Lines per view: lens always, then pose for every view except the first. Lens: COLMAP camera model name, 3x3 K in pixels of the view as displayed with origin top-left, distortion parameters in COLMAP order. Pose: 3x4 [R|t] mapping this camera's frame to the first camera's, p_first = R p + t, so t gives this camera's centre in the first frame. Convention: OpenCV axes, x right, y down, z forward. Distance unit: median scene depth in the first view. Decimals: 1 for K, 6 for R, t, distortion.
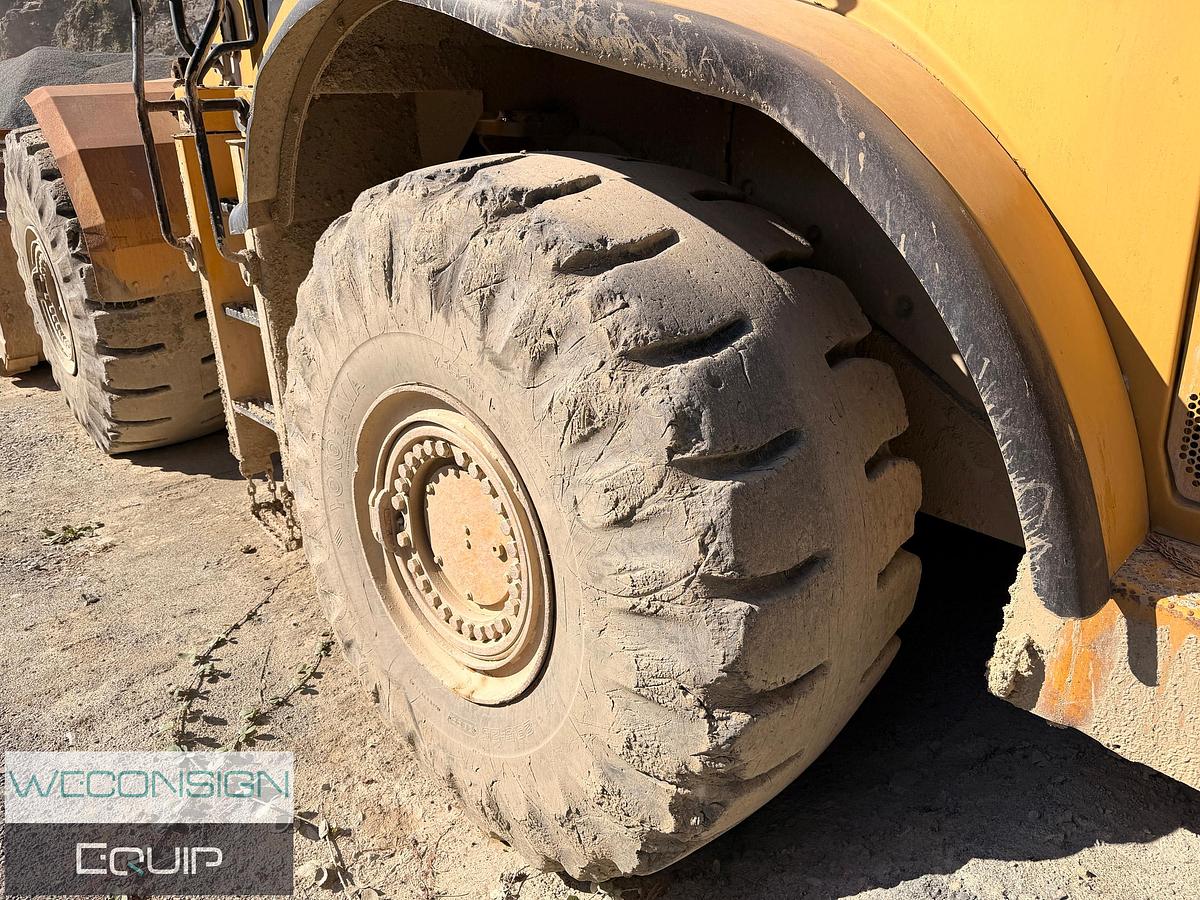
lens RADIAL K [[830.2, 0, 598.6], [0, 830.2, 448.7], [0, 0, 1]] dist [0.121331, -0.177741]
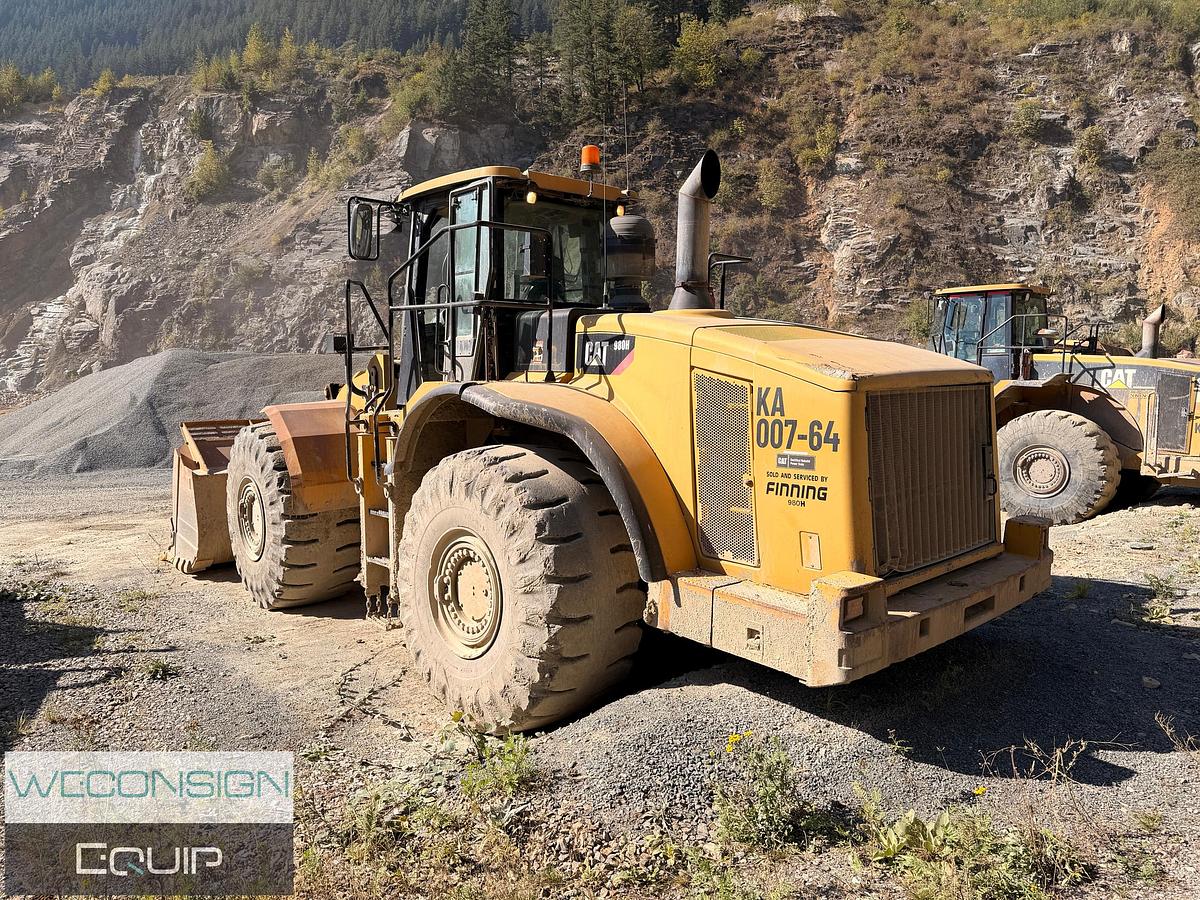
lens RADIAL K [[851.6, 0, 601.5], [0, 851.6, 422.1], [0, 0, 1]] dist [0.063845, -0.069256]
pose [[0.999063, 0.000284, -0.043270, 0.363843], [-0.014578, 0.943731, -0.330394, 0.510223], [0.040742, 0.330715, 0.942851, -1.687335]]
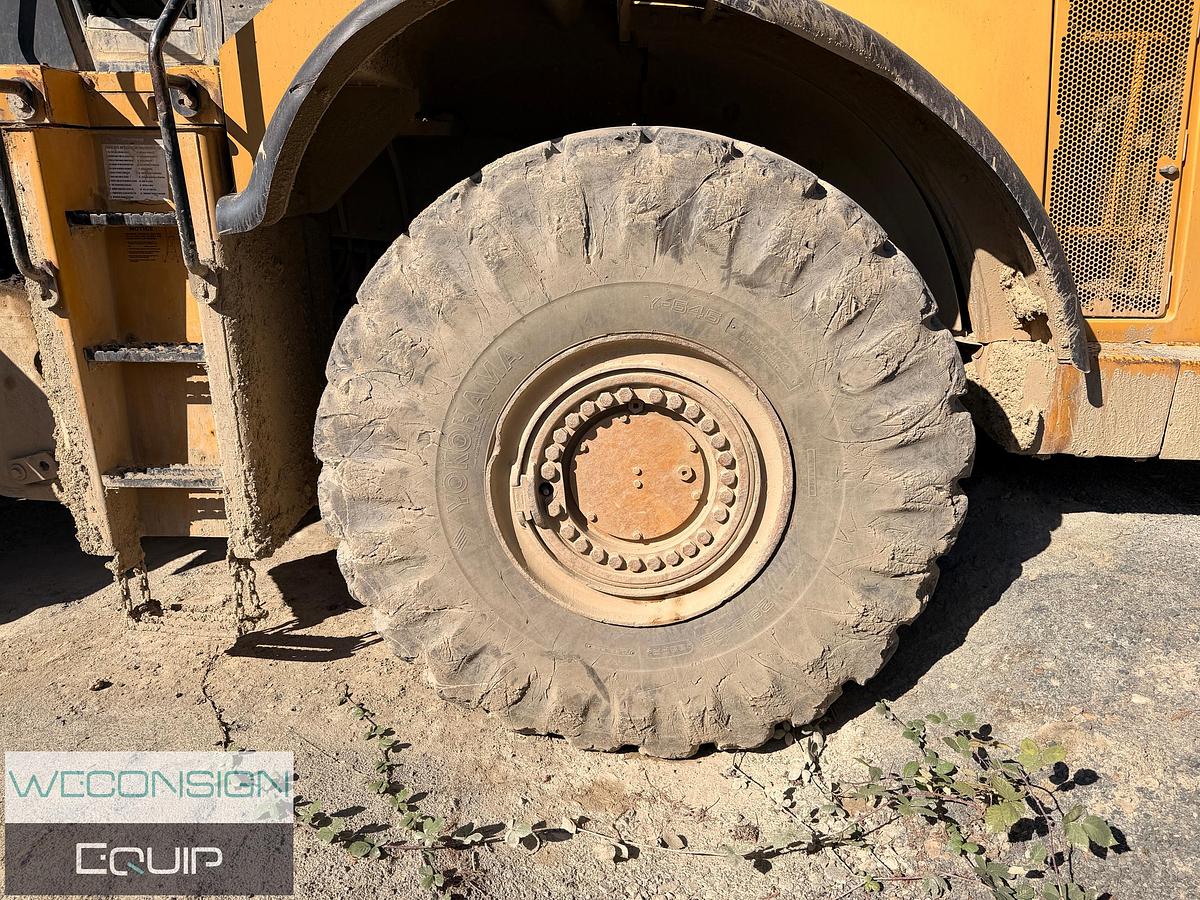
lens RADIAL K [[817.9, 0, 596.9], [0, 817.9, 451.3], [0, 0, 1]] dist [0.060309, -0.070459]
pose [[0.739166, -0.209211, 0.640207, -0.943272], [0.263839, 0.964509, 0.010567, 0.051775], [-0.619696, 0.161100, 0.768130, 0.238009]]
